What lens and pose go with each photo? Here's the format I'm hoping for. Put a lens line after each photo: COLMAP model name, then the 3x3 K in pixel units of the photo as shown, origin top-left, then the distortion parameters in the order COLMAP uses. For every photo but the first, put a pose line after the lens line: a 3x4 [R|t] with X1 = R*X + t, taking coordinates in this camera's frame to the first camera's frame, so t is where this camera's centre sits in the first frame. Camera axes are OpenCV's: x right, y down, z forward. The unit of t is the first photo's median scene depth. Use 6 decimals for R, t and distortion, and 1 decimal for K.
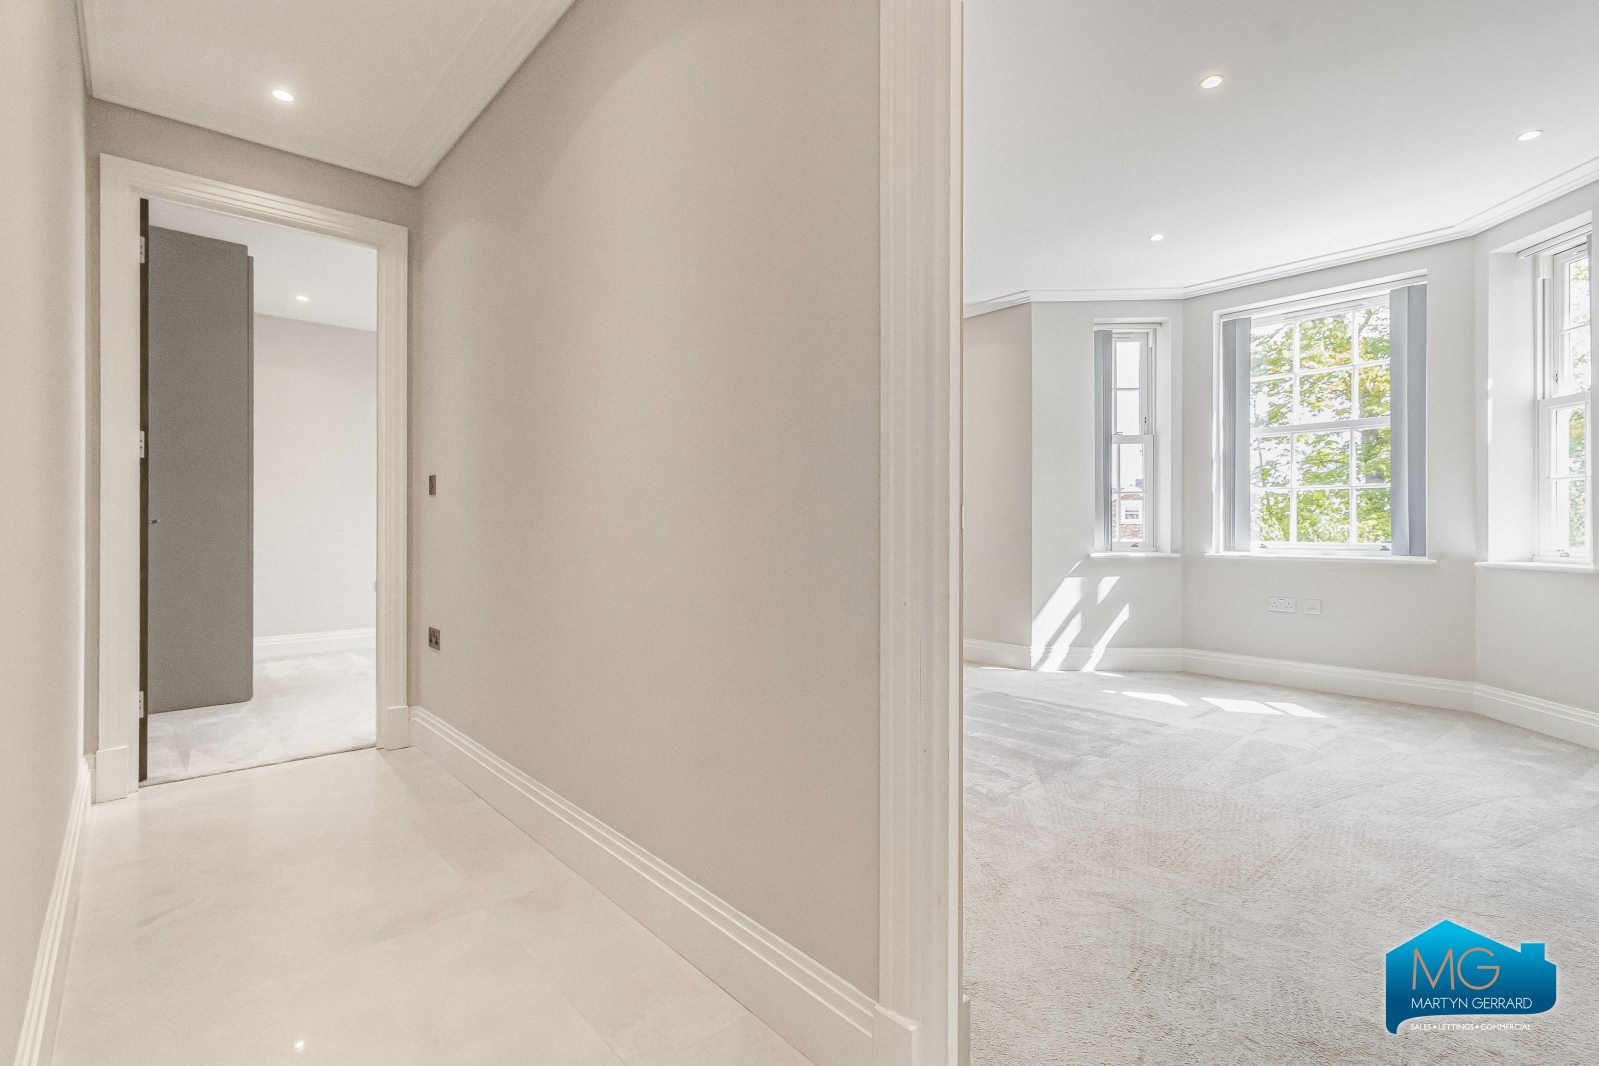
lens RADIAL K [[724.8, 0, 797.3], [0, 724.8, 526.3], [0, 0, 1]] dist [0.000321, 0.000431]
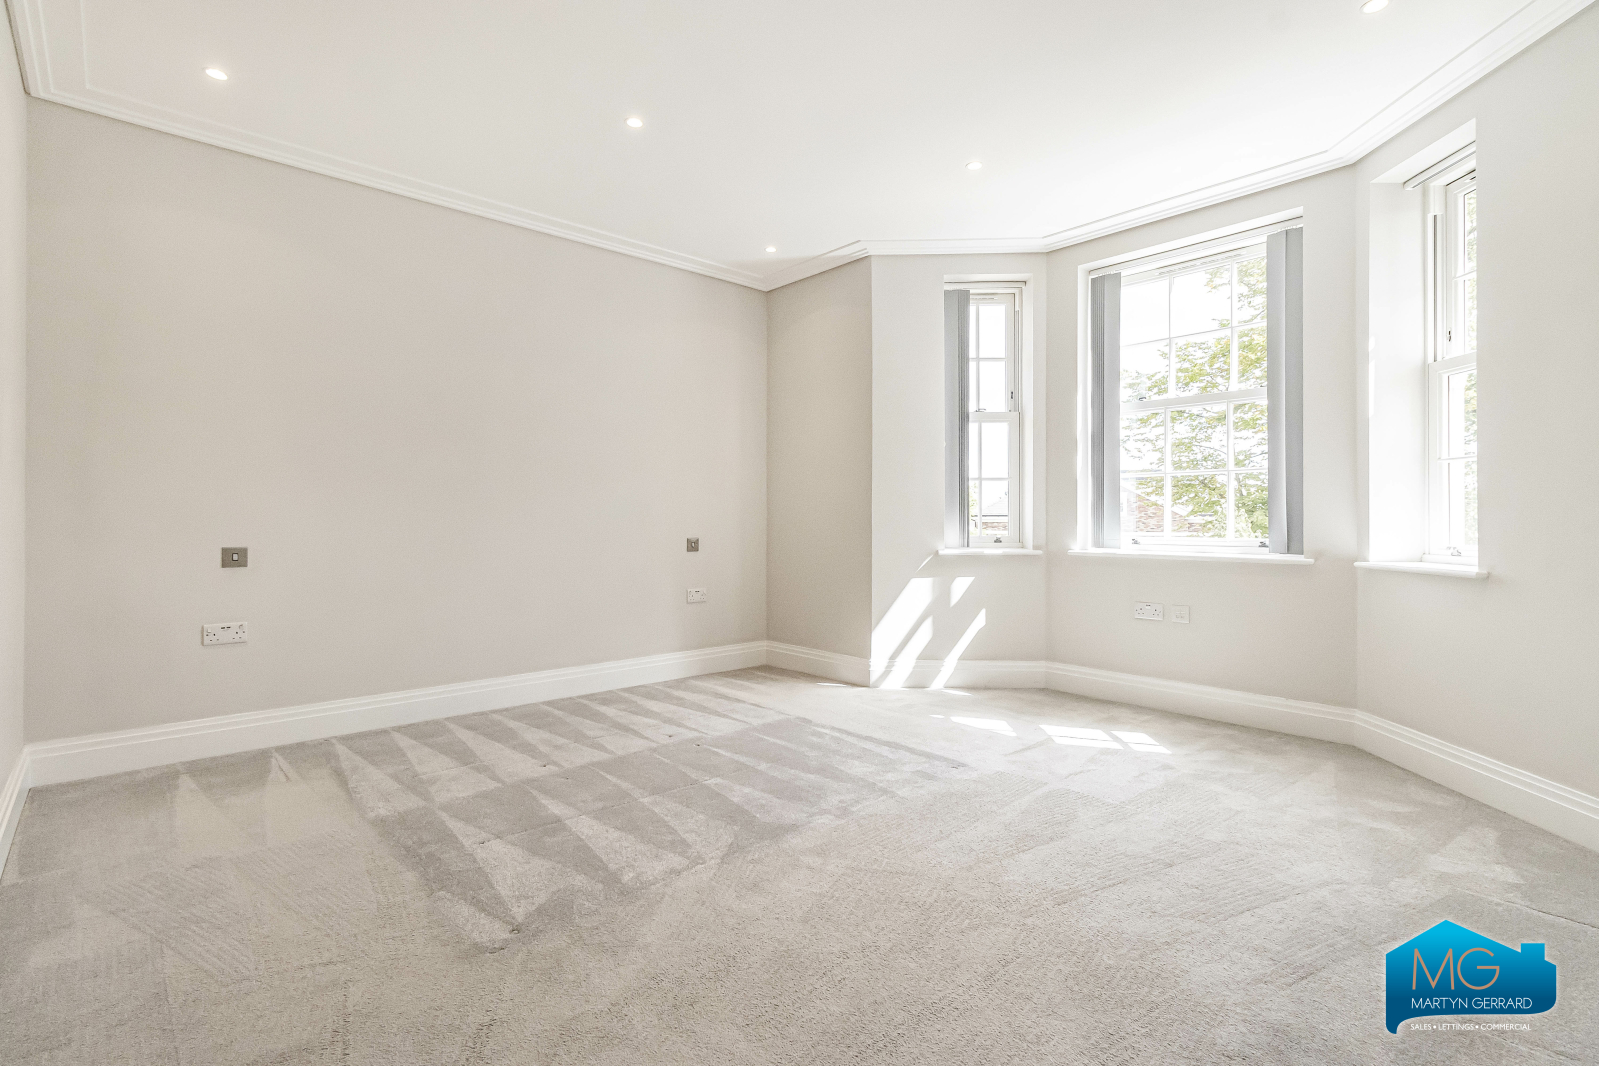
lens RADIAL K [[735.8, 0, 795.3], [0, 735.8, 518.8], [0, 0, 1]] dist [0.000690, 0.000420]
pose [[0.999949, 0.000379, 0.010064, 0.261672], [-0.000386, 1.000000, 0.000686, 0.000133], [-0.010064, -0.000690, 0.999949, 0.156078]]
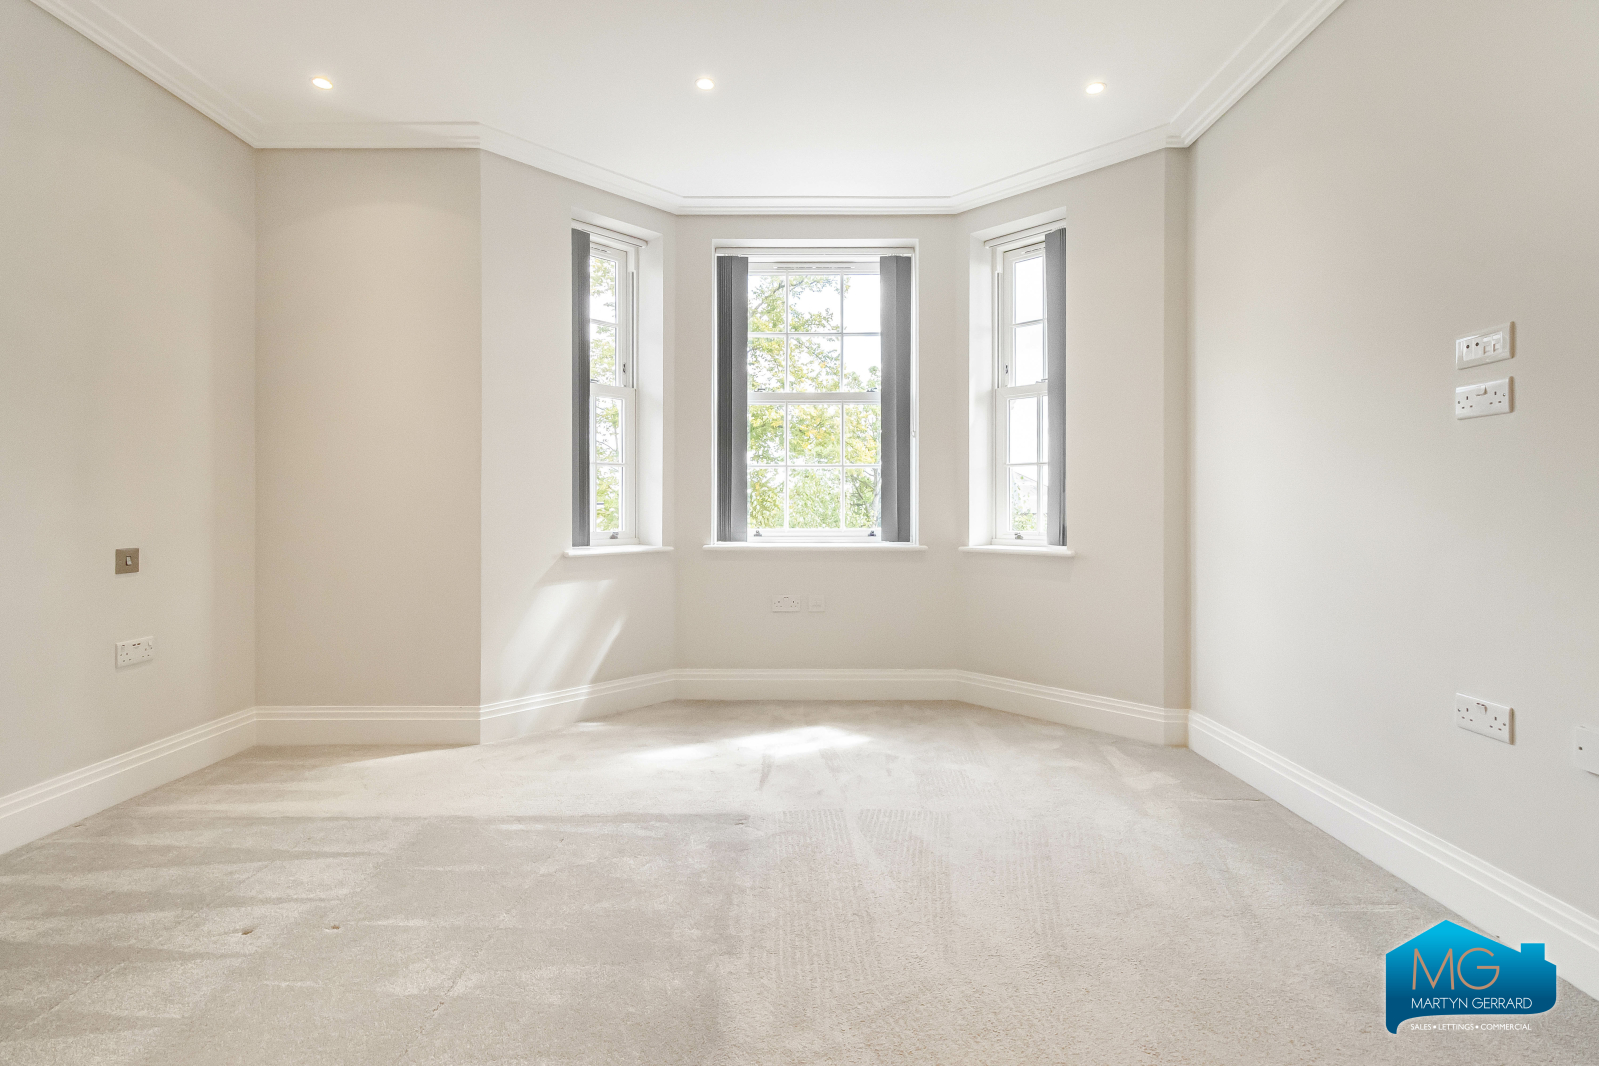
lens RADIAL K [[746.7, 0, 797.6], [0, 746.7, 507.2], [0, 0, 1]] dist [0.002024, 0.000432]
pose [[0.668777, -0.000147, 0.743463, 0.033954], [0.000106, 1.000000, 0.000102, -0.003966], [-0.743463, 0.000010, 0.668777, 0.431609]]
